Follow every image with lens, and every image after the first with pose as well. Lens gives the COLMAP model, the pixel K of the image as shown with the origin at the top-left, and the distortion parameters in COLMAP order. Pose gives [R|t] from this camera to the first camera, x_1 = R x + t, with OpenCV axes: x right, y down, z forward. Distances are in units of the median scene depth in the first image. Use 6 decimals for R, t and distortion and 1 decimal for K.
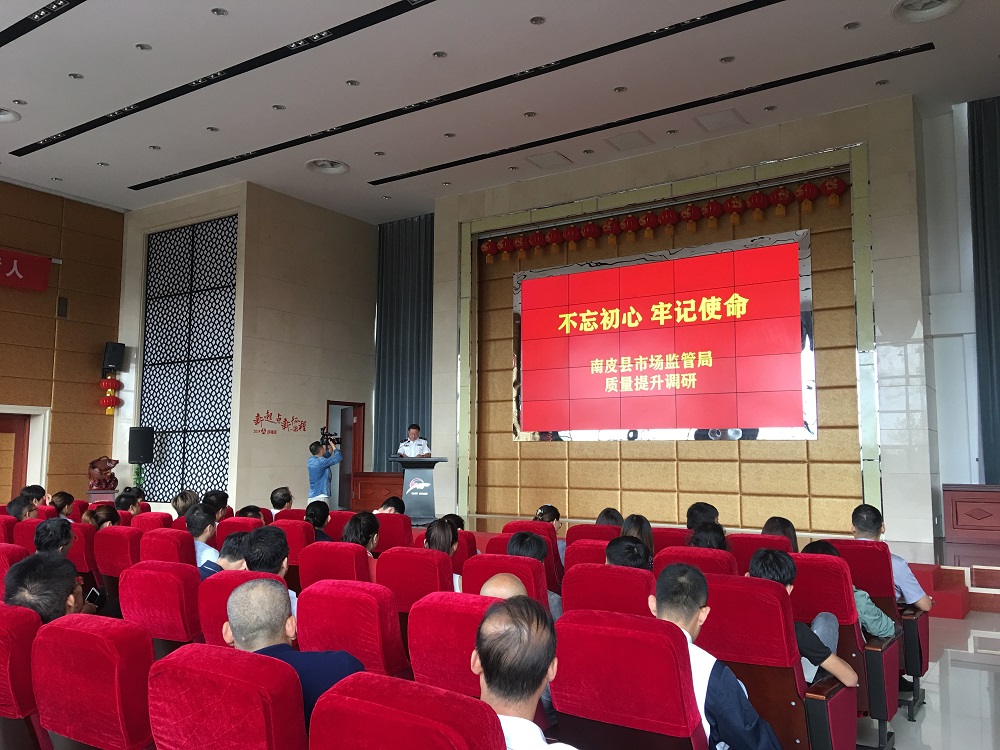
lens RADIAL K [[843.4, 0, 494.9], [0, 843.4, 370.1], [0, 0, 1]] dist [0.096018, -0.132217]
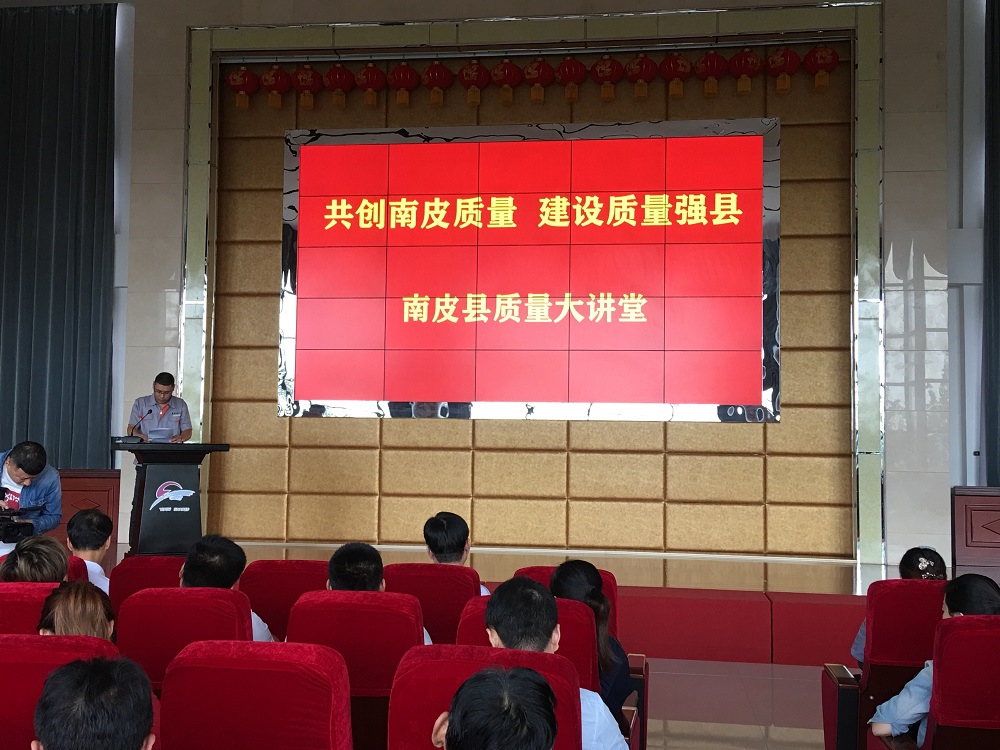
lens RADIAL K [[1233.6, 0, 487.0], [0, 1233.6, 368.8], [0, 0, 1]] dist [0.076175, 0.010568]
pose [[0.895032, 0.036621, 0.444497, -0.236279], [-0.056582, 0.997894, 0.031719, 0.015561], [-0.442399, -0.053540, 0.895219, 0.164872]]
